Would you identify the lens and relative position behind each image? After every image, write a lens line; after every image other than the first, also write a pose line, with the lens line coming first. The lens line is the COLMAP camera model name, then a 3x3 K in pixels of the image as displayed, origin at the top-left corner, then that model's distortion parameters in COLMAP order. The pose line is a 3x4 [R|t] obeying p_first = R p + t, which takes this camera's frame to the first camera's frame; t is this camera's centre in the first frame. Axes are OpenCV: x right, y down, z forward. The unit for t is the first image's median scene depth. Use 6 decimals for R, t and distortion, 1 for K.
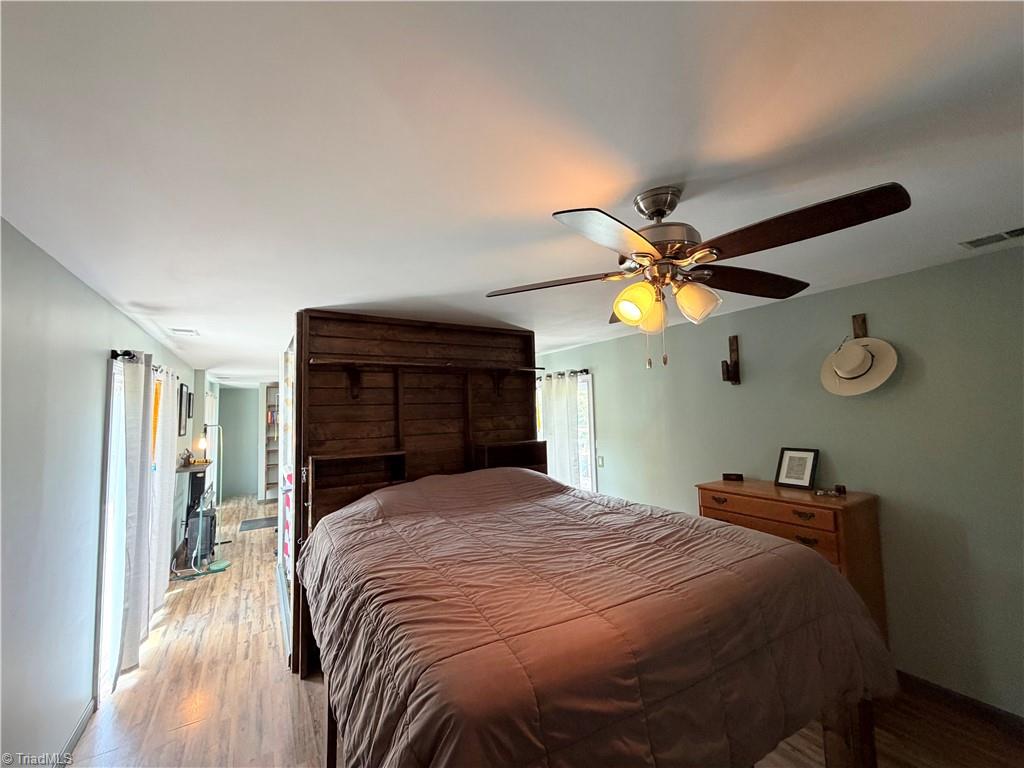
lens RADIAL K [[407.7, 0, 512.7], [0, 407.7, 384.3], [0, 0, 1]] dist [-0.000941, 0.000617]
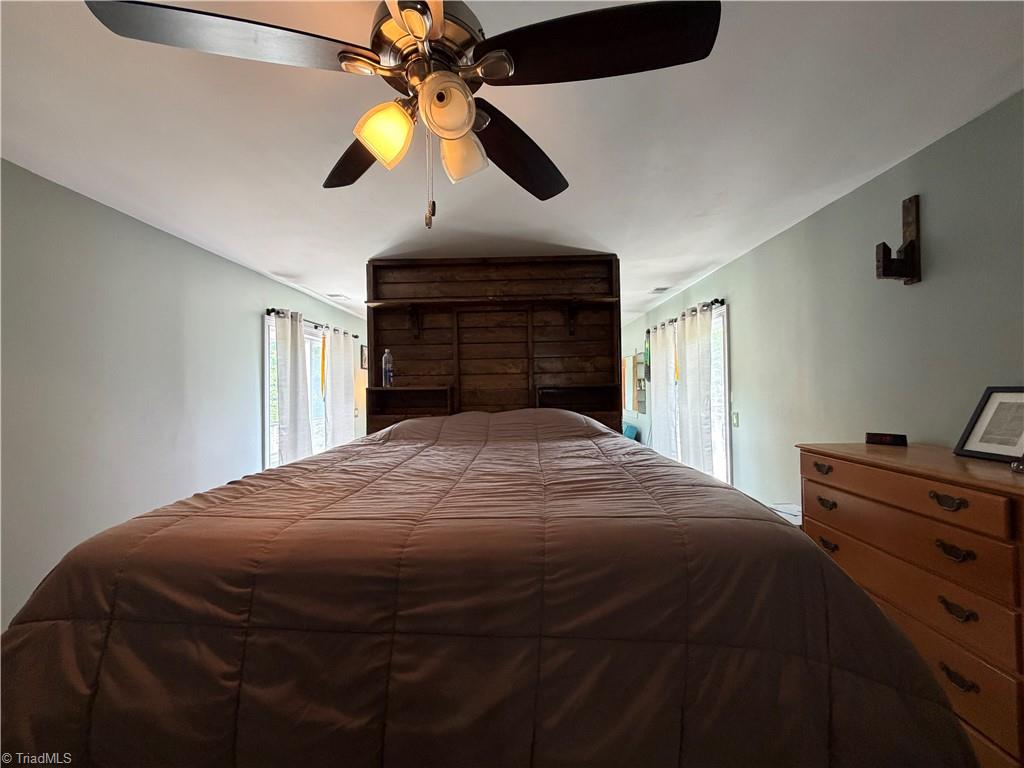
lens RADIAL K [[407.7, 0, 510.9], [0, 407.7, 385.8], [0, 0, 1]] dist [-0.000941, 0.000617]
pose [[0.843092, 0.010321, -0.537671, 0.391784], [0.030413, 0.997300, 0.066834, 0.092057], [0.536909, -0.072700, 0.840502, 0.208828]]
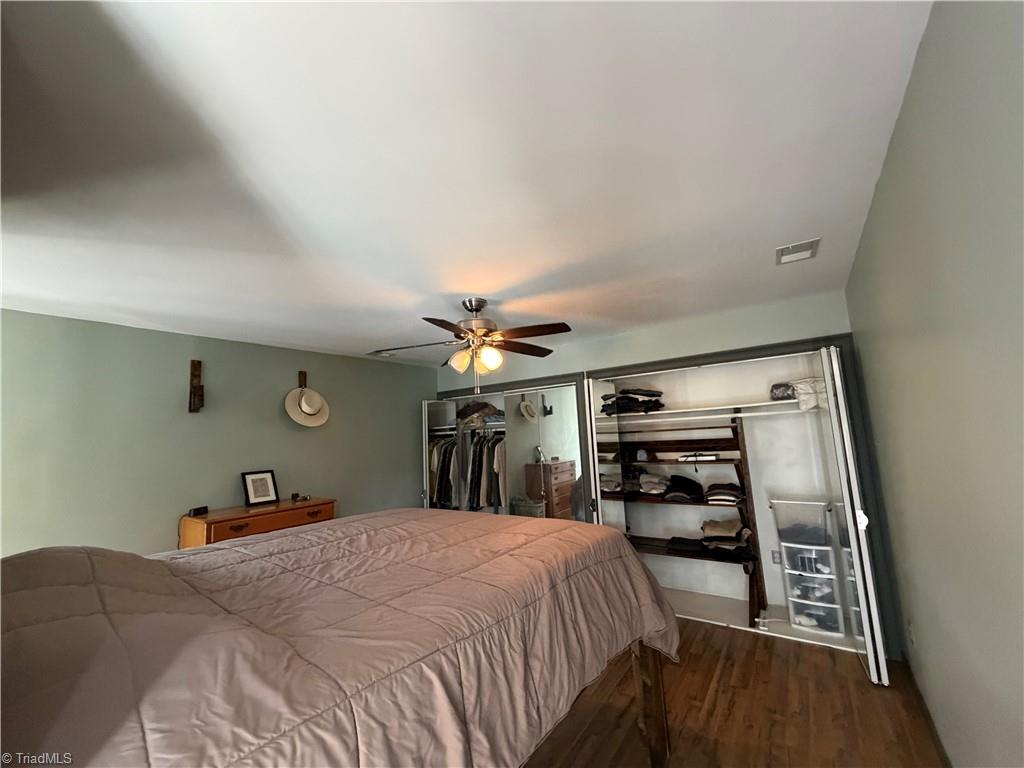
lens RADIAL K [[407.7, 0, 511.1], [0, 407.7, 387.4], [0, 0, 1]] dist [-0.000941, 0.000617]
pose [[-0.389087, 0.151150, 0.908716, -0.607692], [-0.003081, 0.986228, -0.165363, 0.099420], [-0.921196, -0.067140, -0.383263, 0.711740]]
